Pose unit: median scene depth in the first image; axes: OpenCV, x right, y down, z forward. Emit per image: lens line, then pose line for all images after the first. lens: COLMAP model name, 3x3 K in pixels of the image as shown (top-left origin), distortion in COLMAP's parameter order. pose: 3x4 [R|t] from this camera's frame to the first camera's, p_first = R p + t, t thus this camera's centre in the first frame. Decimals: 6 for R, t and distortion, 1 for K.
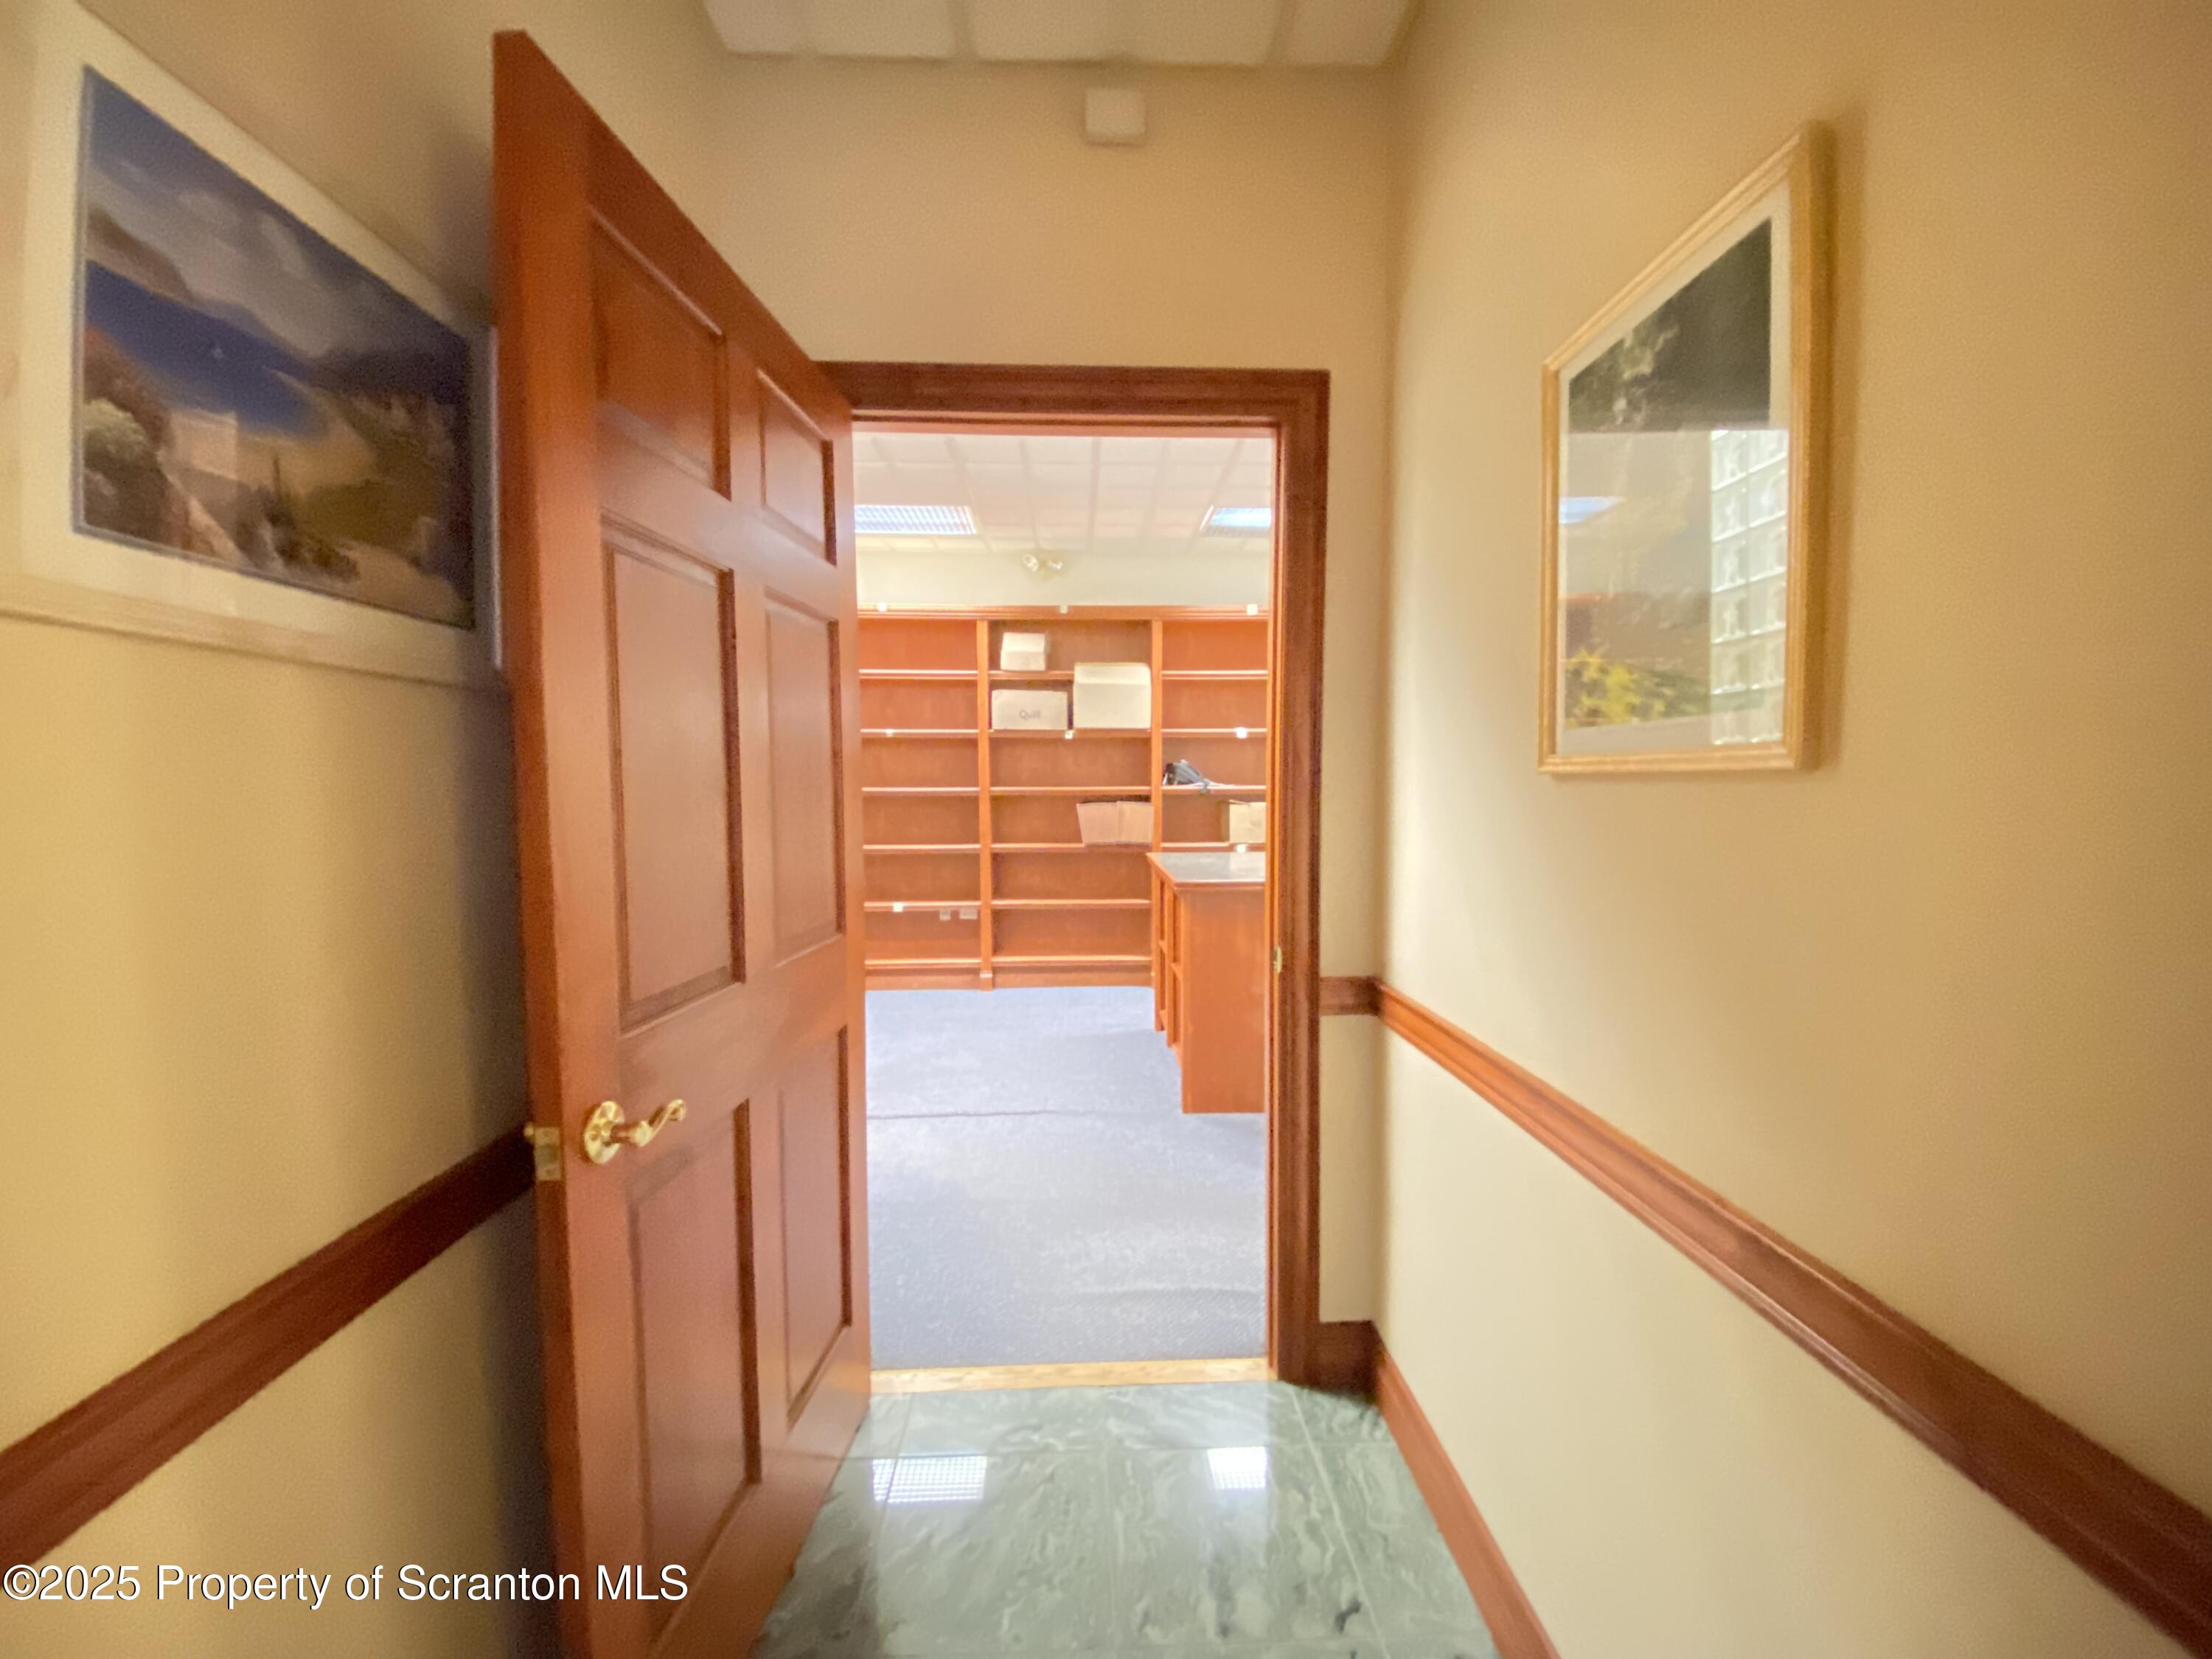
lens RADIAL K [[906.4, 0, 1126.1], [0, 906.4, 835.5], [0, 0, 1]] dist [0.005891, -0.011515]
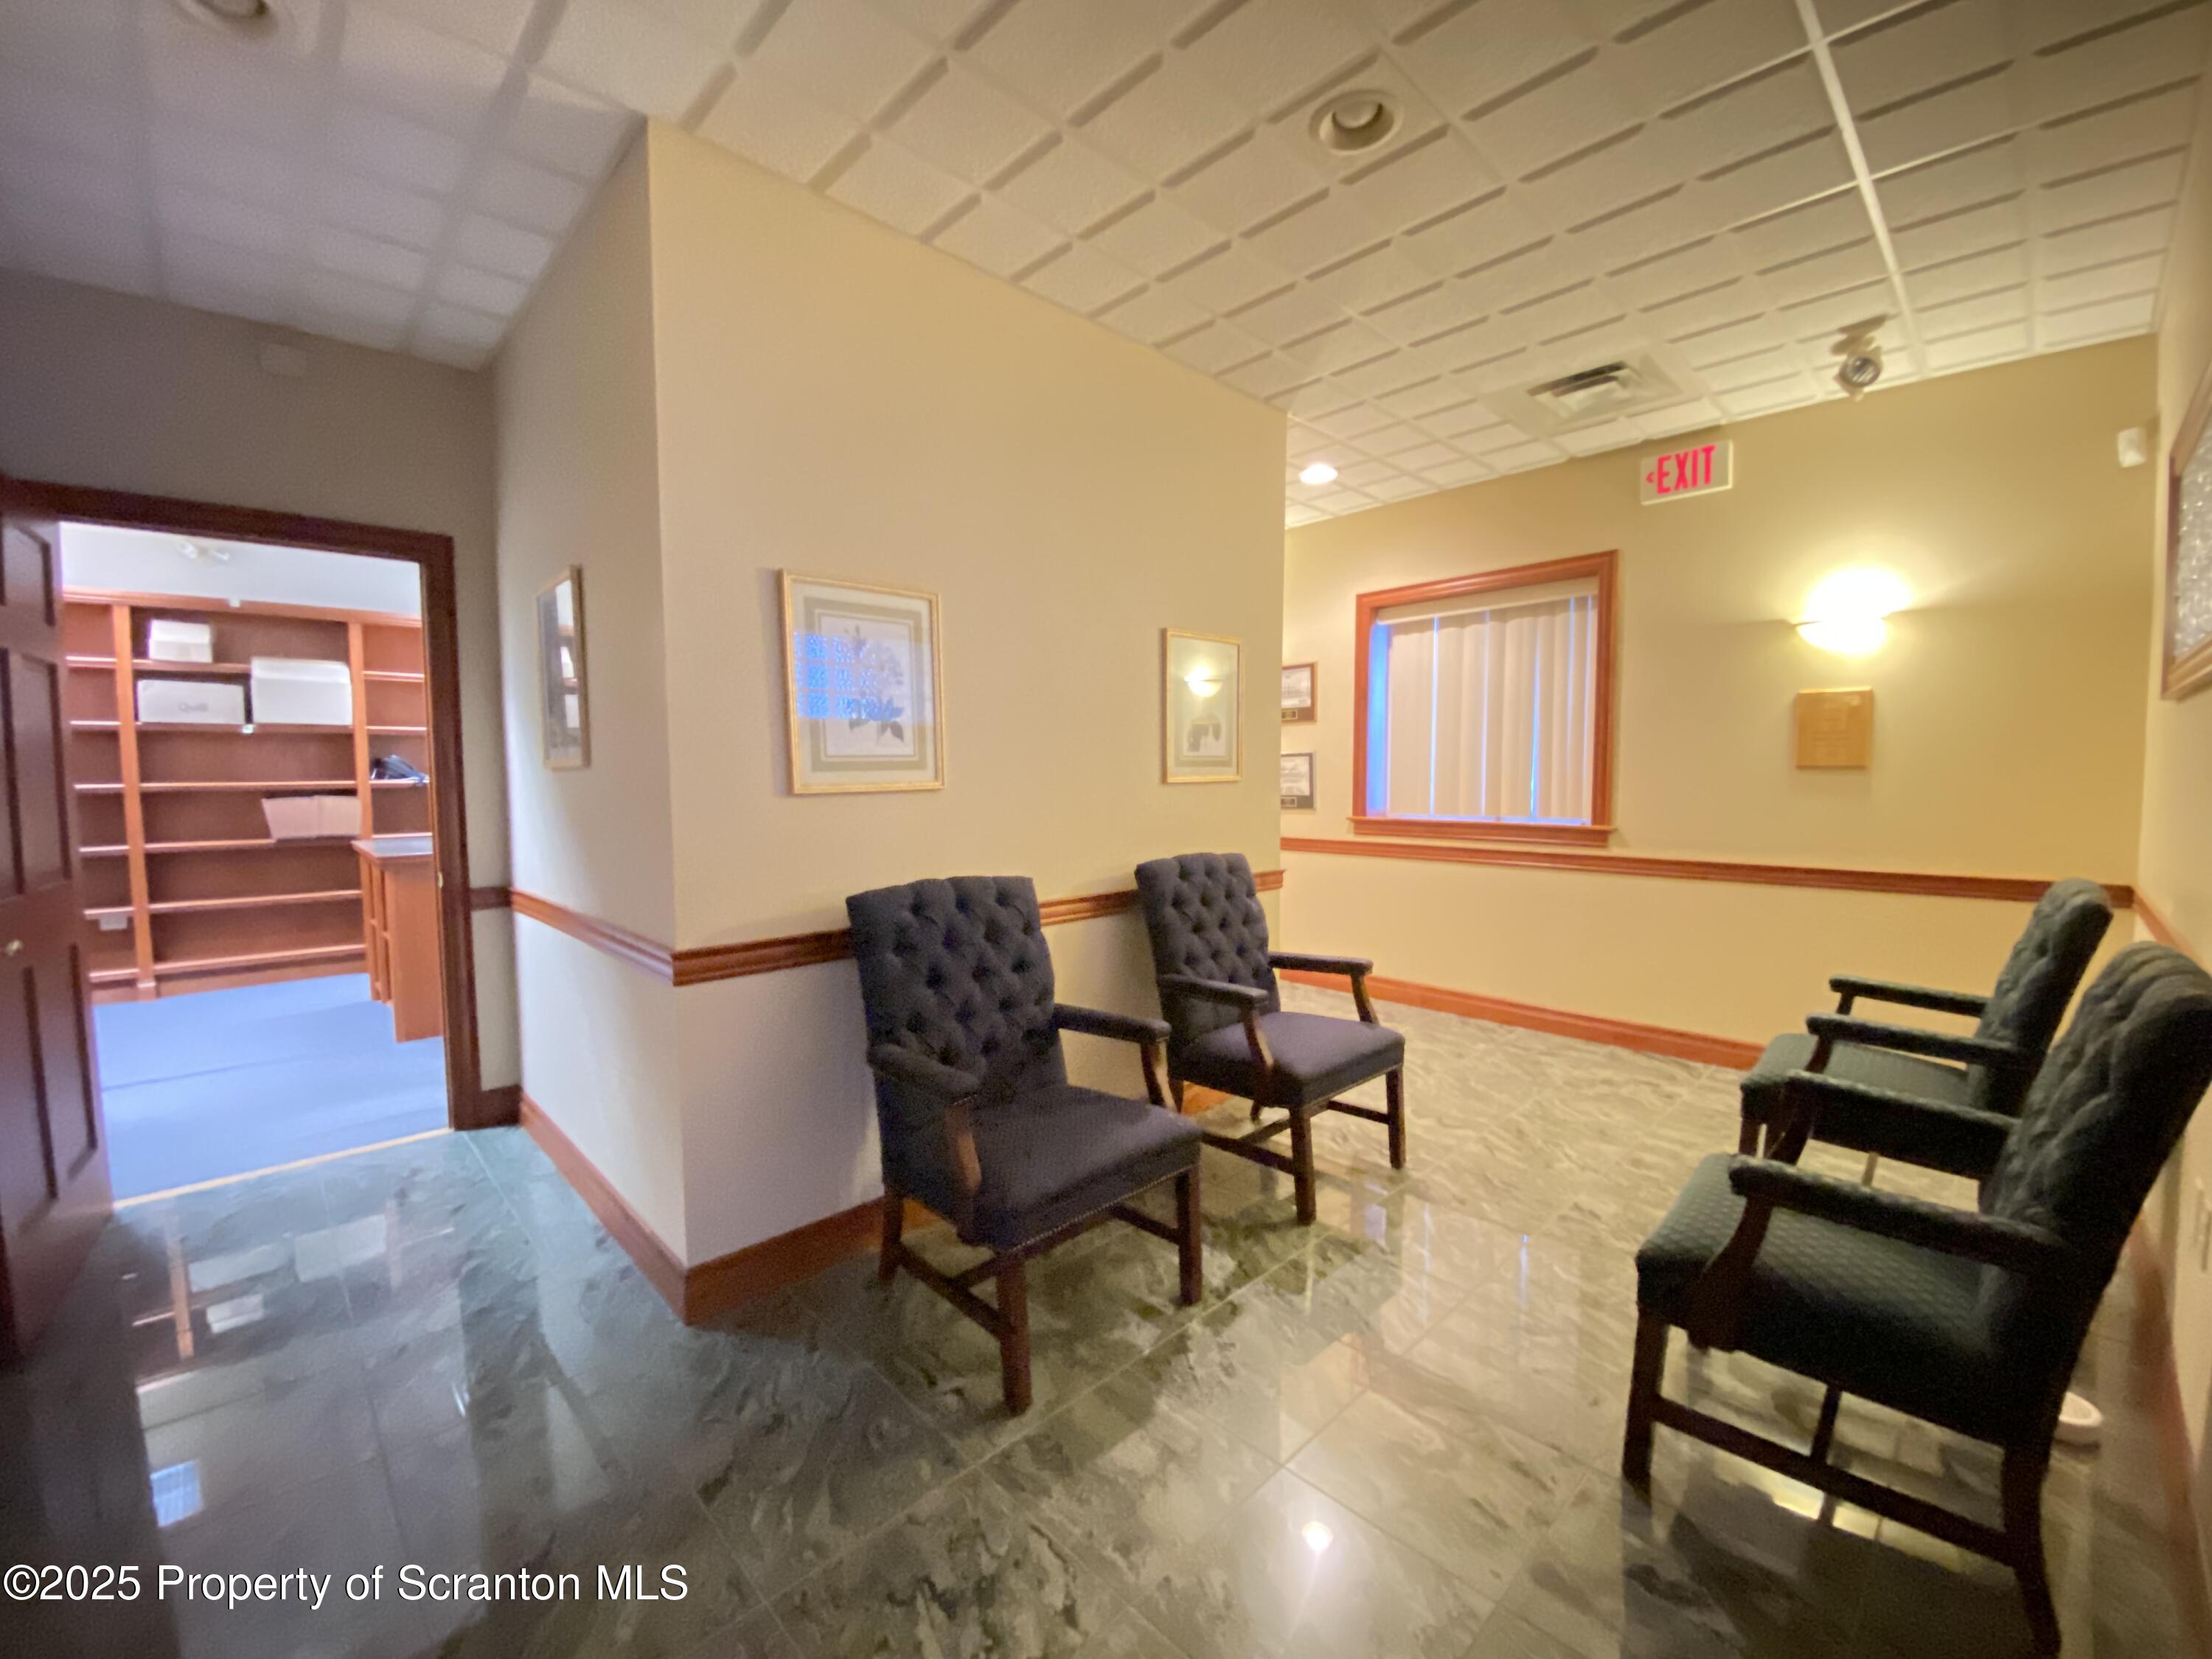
lens RADIAL K [[906.4, 0, 1094.0], [0, 906.4, 834.1], [0, 0, 1]] dist [0.005891, -0.011515]
pose [[0.766785, -0.044949, 0.640329, 0.008718], [0.042909, 0.998903, 0.018737, 0.024146], [-0.640469, 0.013109, 0.767872, -0.349201]]
